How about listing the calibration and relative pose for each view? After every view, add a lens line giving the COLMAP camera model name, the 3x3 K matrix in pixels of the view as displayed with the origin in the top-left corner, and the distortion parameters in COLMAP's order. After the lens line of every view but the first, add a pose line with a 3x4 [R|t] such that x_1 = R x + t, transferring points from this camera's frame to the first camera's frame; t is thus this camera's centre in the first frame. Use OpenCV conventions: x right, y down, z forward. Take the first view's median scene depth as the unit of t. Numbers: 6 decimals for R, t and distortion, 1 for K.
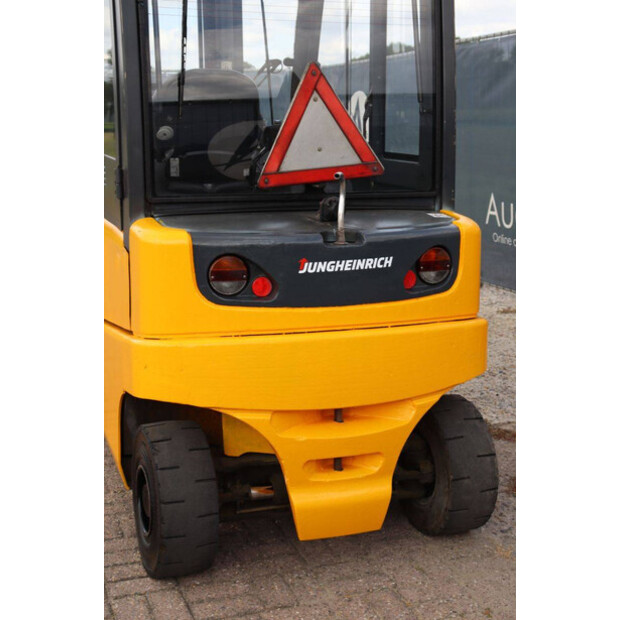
lens RADIAL K [[986.9, 0, 310.2], [0, 986.9, 300.3], [0, 0, 1]] dist [0.116385, 0.129172]
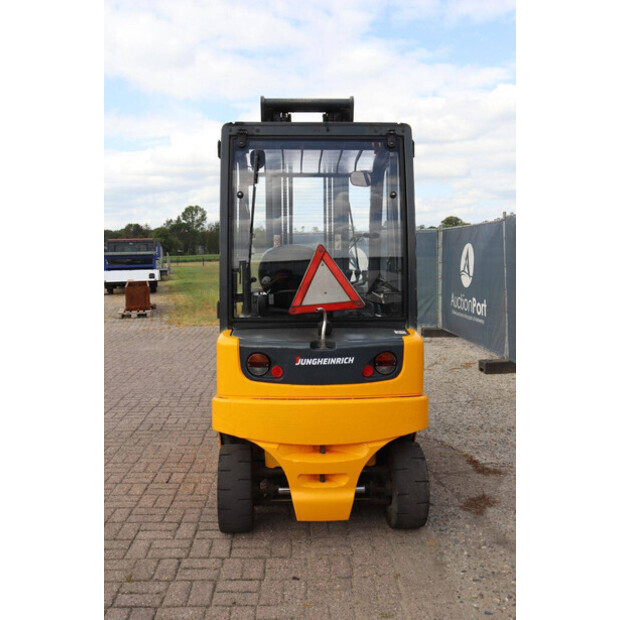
lens RADIAL K [[628.8, 0, 307.7], [0, 628.8, 304.1], [0, 0, 1]] dist [-0.057118, 0.018457]
pose [[0.955023, 0.016383, -0.296080, 0.317118], [-0.046137, 0.994522, -0.093791, -0.029222], [0.292921, 0.103233, 0.950547, -0.056007]]
